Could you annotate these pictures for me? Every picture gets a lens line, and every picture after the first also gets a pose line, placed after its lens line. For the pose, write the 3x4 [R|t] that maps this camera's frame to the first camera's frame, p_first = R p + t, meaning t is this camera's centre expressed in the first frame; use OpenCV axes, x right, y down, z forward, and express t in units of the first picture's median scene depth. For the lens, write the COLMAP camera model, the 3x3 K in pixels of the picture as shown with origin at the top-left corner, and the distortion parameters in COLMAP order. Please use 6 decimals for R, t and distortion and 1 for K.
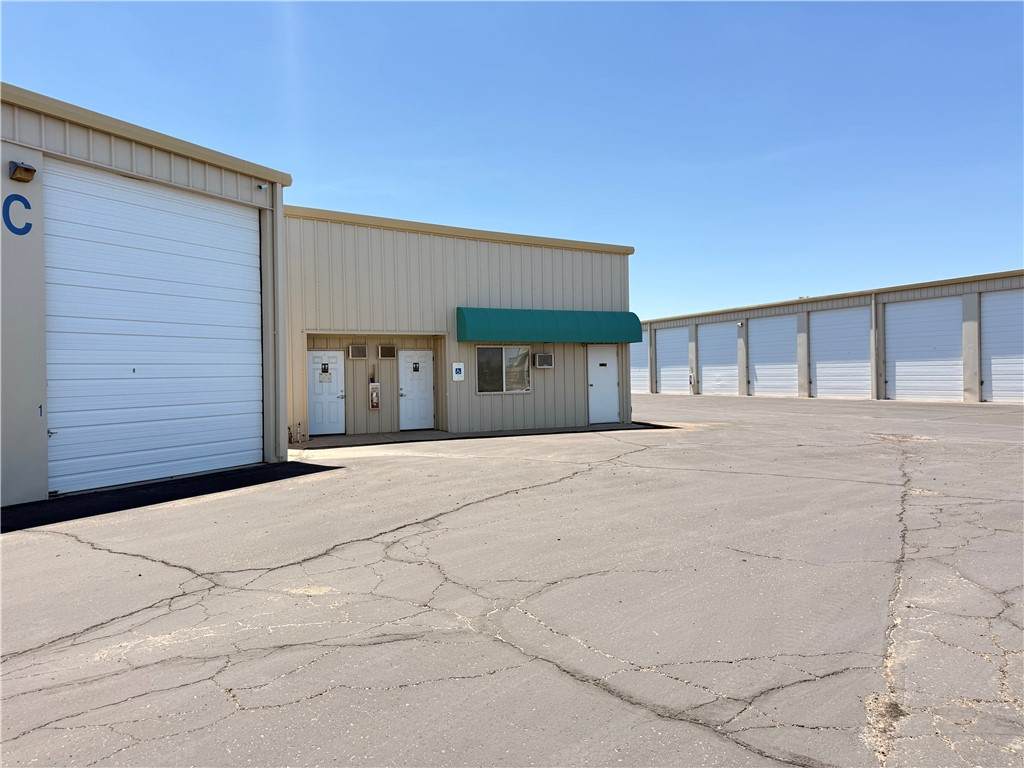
lens RADIAL K [[728.5, 0, 512.8], [0, 728.5, 379.2], [0, 0, 1]] dist [0.034120, -0.002384]
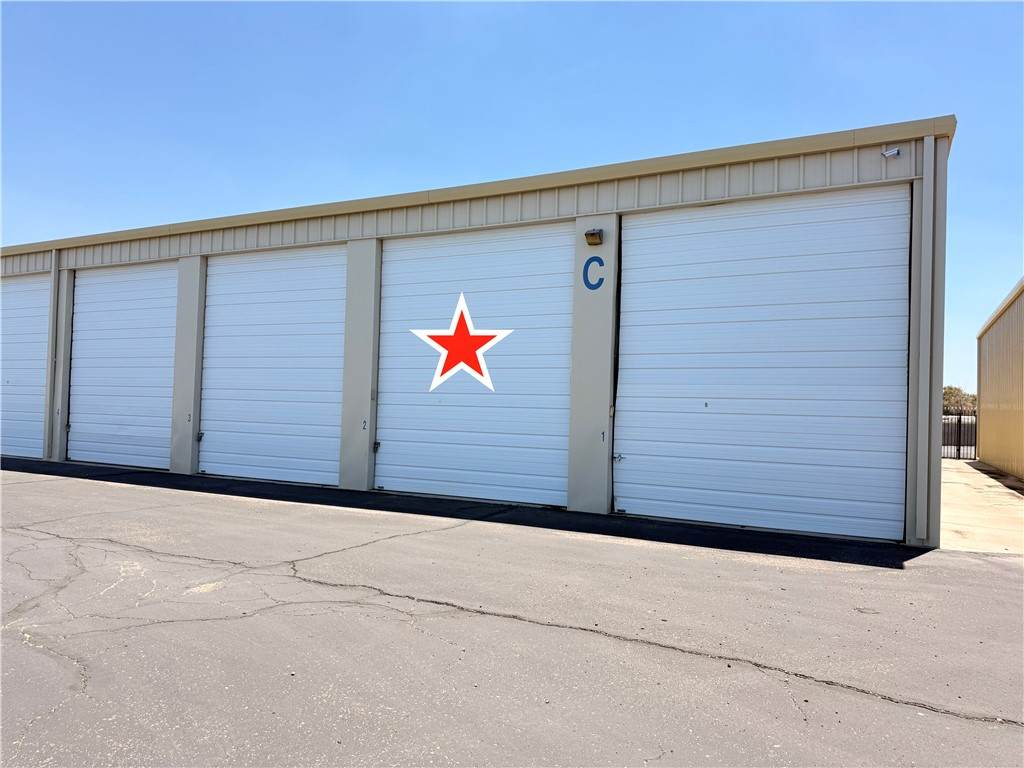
lens RADIAL K [[720.0, 0, 525.0], [0, 720.0, 396.5], [0, 0, 1]] dist [0.033664, -0.068956]
pose [[-0.009964, -0.007535, -0.999922, 0.247666], [-0.036236, 0.999318, -0.007169, -0.004216], [0.999294, 0.036162, -0.010231, 0.445529]]
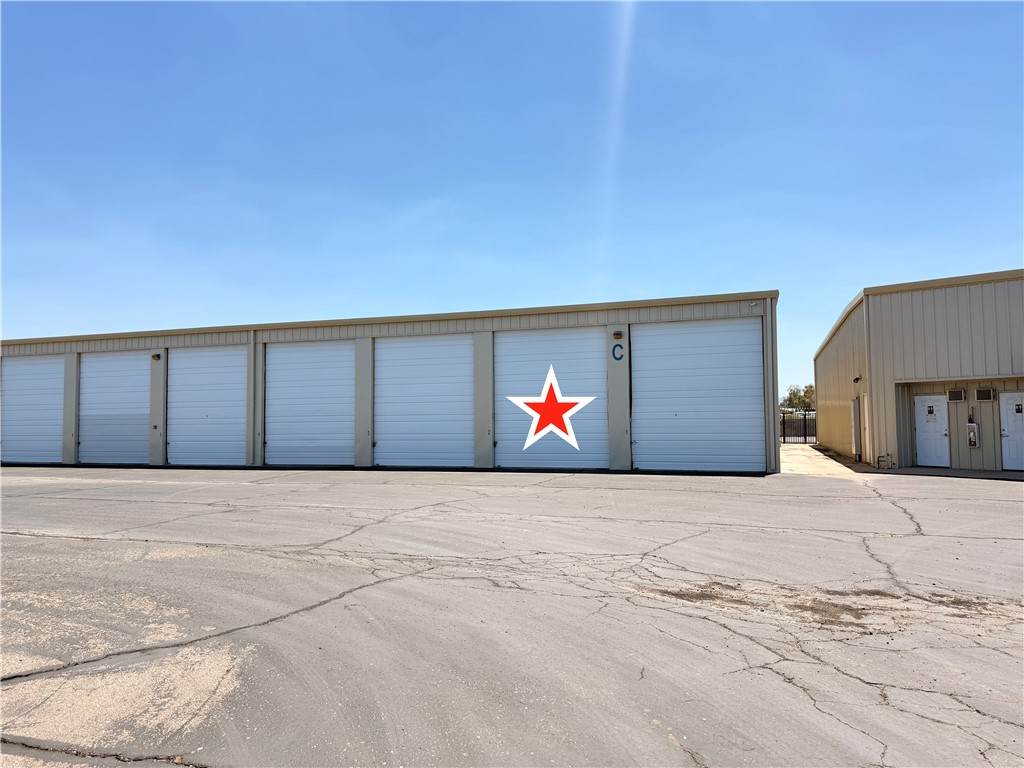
lens RADIAL K [[728.5, 0, 512.8], [0, 728.5, 379.2], [0, 0, 1]] dist [0.034120, -0.002384]
pose [[0.133467, -0.045128, -0.990025, 0.824521], [0.000832, 0.998967, -0.045423, -0.011386], [0.991053, 0.005239, 0.133367, 0.162640]]
